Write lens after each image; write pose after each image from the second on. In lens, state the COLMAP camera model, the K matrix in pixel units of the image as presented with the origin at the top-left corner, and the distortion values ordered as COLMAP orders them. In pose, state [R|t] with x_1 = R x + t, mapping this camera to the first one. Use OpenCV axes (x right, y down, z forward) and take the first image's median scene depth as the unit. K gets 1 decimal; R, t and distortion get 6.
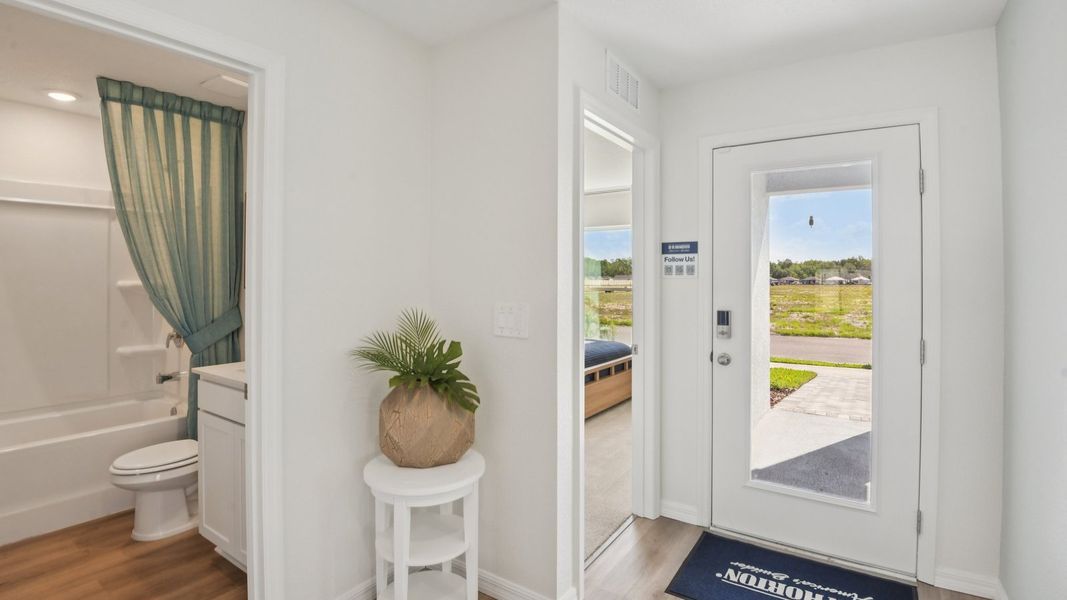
lens RADIAL K [[495.5, 0, 547.9], [0, 495.5, 281.6], [0, 0, 1]] dist [-0.050502, -0.000477]
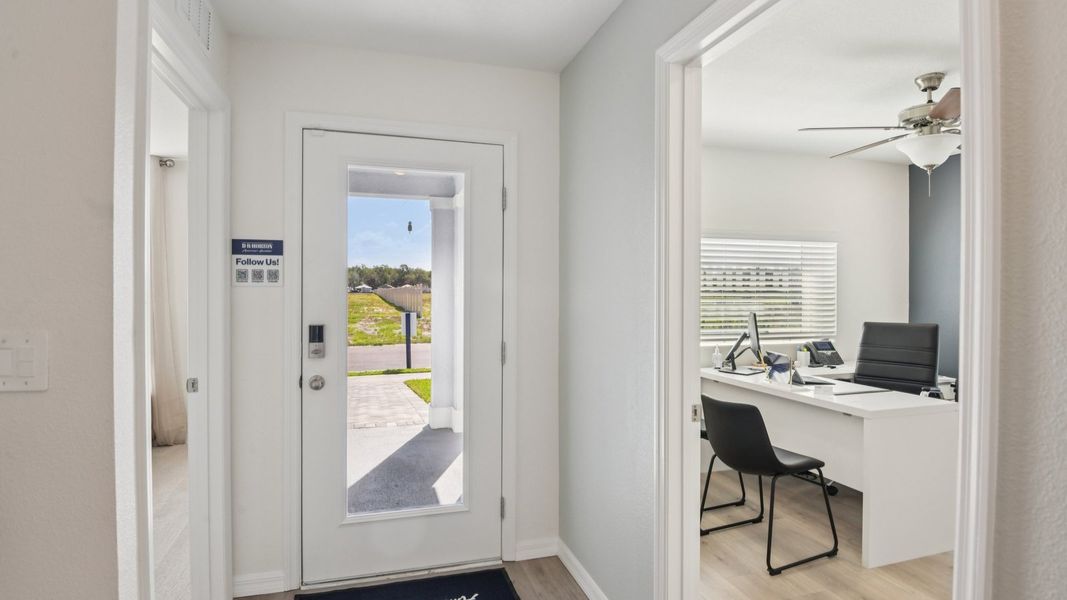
lens RADIAL K [[540.0, 0, 533.5], [0, 540.0, 300.0], [0, 0, 1]] dist [-0.021103, -0.001188]
pose [[0.640956, -0.016032, 0.767410, -0.105789], [0.001602, 0.999808, 0.019549, -0.001034], [-0.767576, -0.011301, 0.640858, 0.123479]]
